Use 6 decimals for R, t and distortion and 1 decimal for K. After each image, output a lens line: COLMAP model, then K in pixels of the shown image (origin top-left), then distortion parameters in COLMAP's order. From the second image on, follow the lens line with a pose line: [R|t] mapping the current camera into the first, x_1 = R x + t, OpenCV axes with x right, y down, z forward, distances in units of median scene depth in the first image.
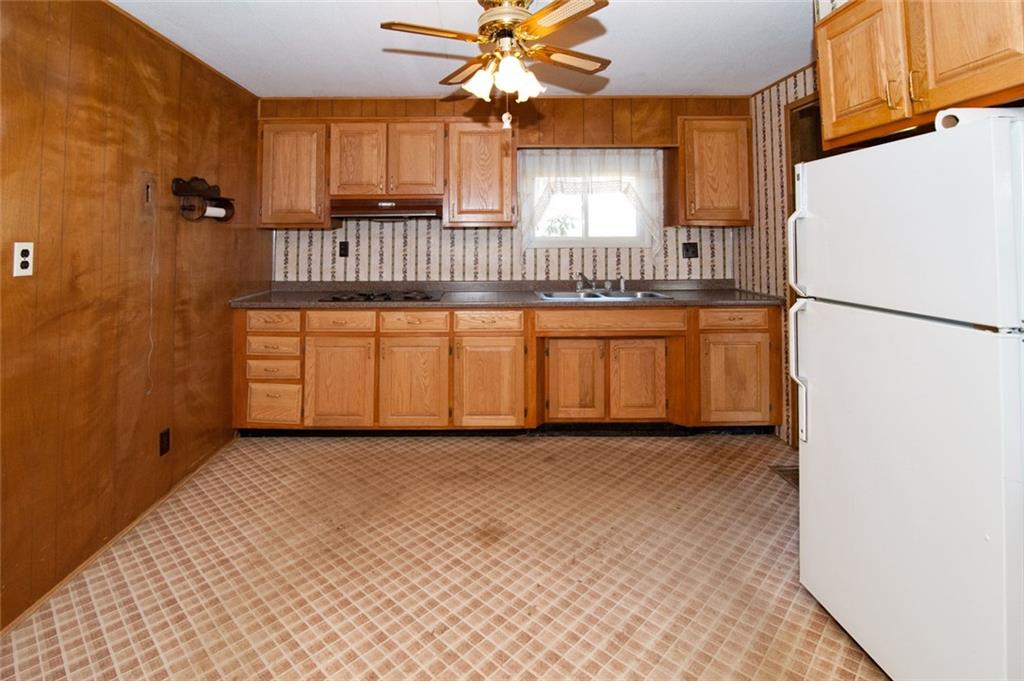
lens RADIAL K [[502.8, 0, 509.4], [0, 502.8, 307.5], [0, 0, 1]] dist [-0.010627, 0.000447]
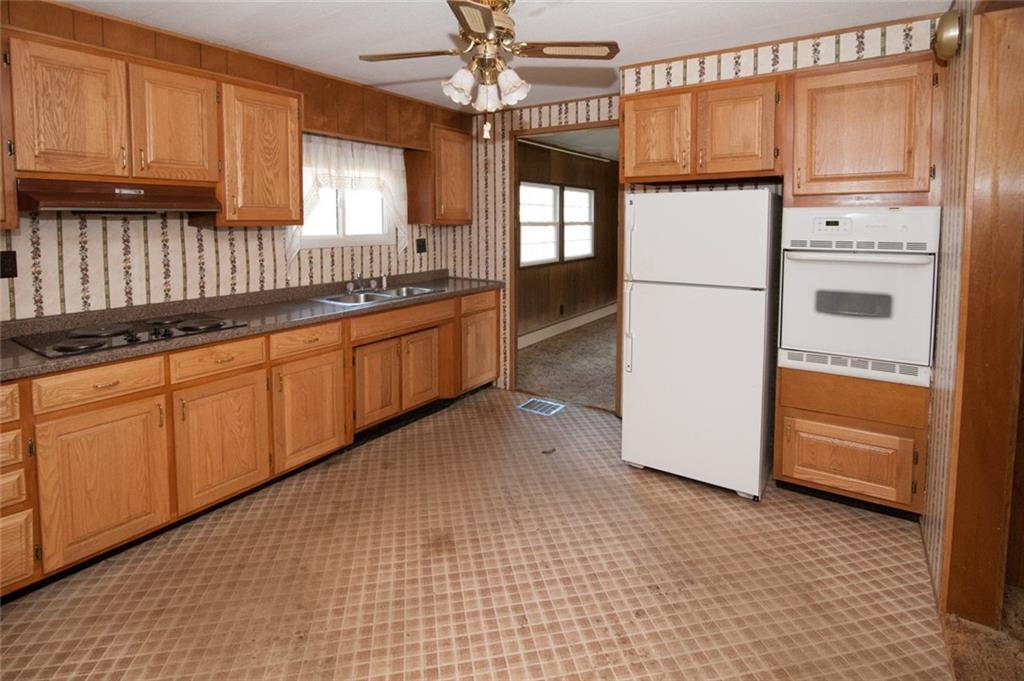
lens RADIAL K [[492.6, 0, 512.0], [0, 492.6, 340.5], [0, 0, 1]] dist [0.001084, 0.000506]
pose [[0.583658, -0.184302, 0.790807, -0.473735], [0.101621, 0.982823, 0.154051, -0.061487], [-0.805616, -0.009550, 0.592362, 0.212078]]
